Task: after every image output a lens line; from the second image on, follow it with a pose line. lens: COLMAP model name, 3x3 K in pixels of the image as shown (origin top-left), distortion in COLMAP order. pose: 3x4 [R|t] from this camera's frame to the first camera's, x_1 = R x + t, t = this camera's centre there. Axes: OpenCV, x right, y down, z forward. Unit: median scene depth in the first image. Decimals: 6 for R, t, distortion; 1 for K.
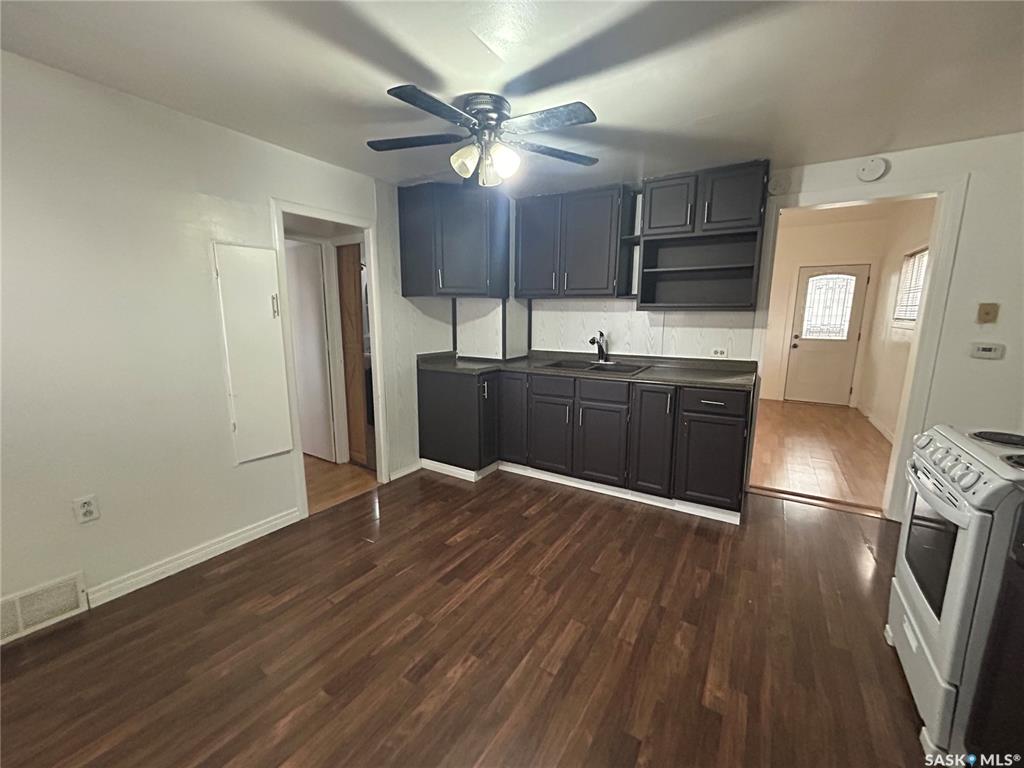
lens RADIAL K [[408.8, 0, 513.4], [0, 408.8, 382.5], [0, 0, 1]] dist [-0.001459, -0.000723]
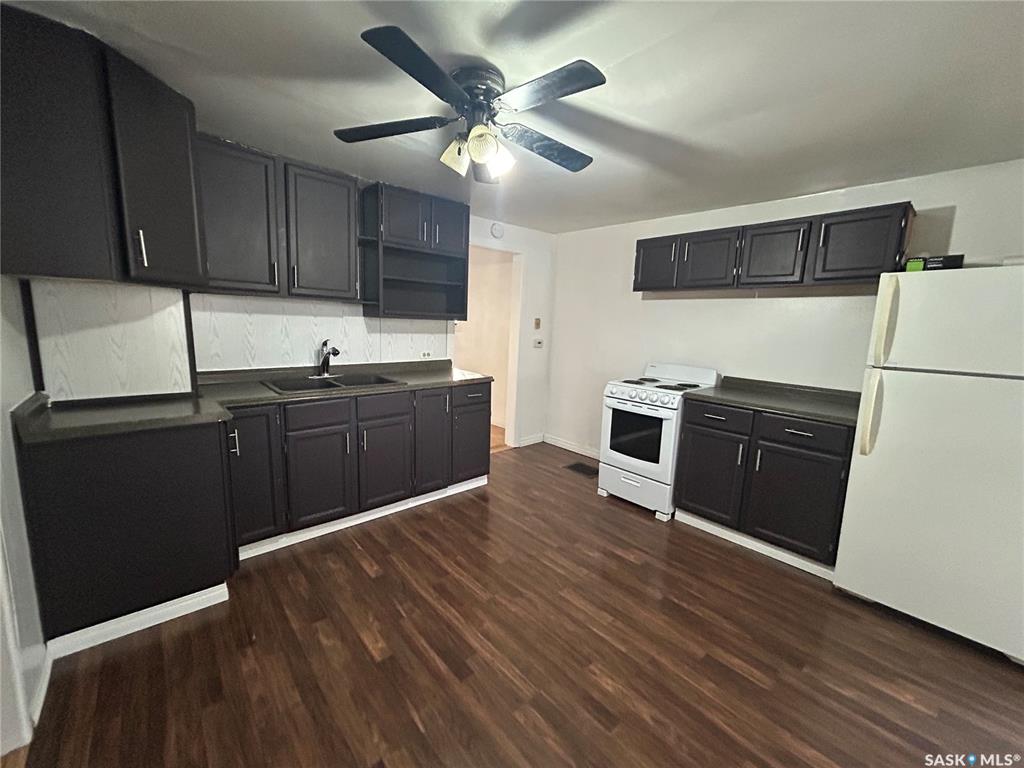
lens RADIAL K [[408.8, 0, 512.8], [0, 408.8, 386.2], [0, 0, 1]] dist [-0.001459, -0.000723]
pose [[0.286037, -0.145168, 0.947158, -0.688927], [0.125651, 0.985605, 0.113114, -0.109968], [-0.949944, 0.086656, 0.300160, 0.548659]]
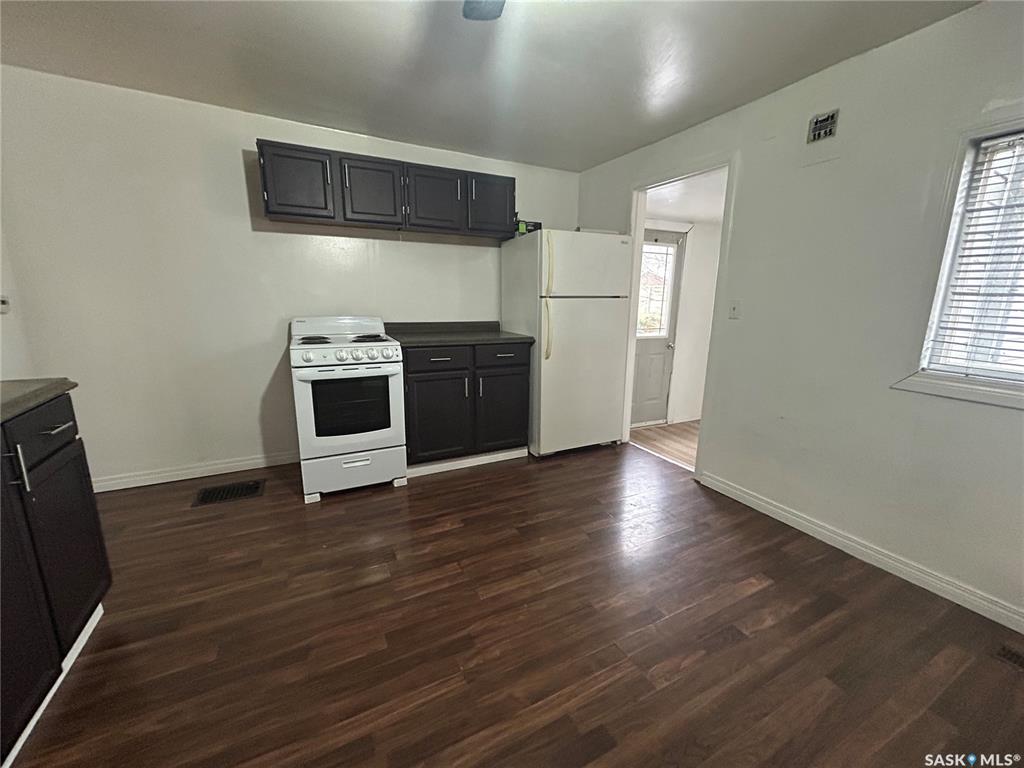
lens RADIAL K [[408.8, 0, 513.8], [0, 408.8, 384.9], [0, 0, 1]] dist [-0.001459, -0.000723]
pose [[-0.857524, -0.126233, 0.498717, -0.242558], [0.066489, 0.934102, 0.350760, -0.146917], [-0.510130, 0.333944, -0.792621, 1.163712]]
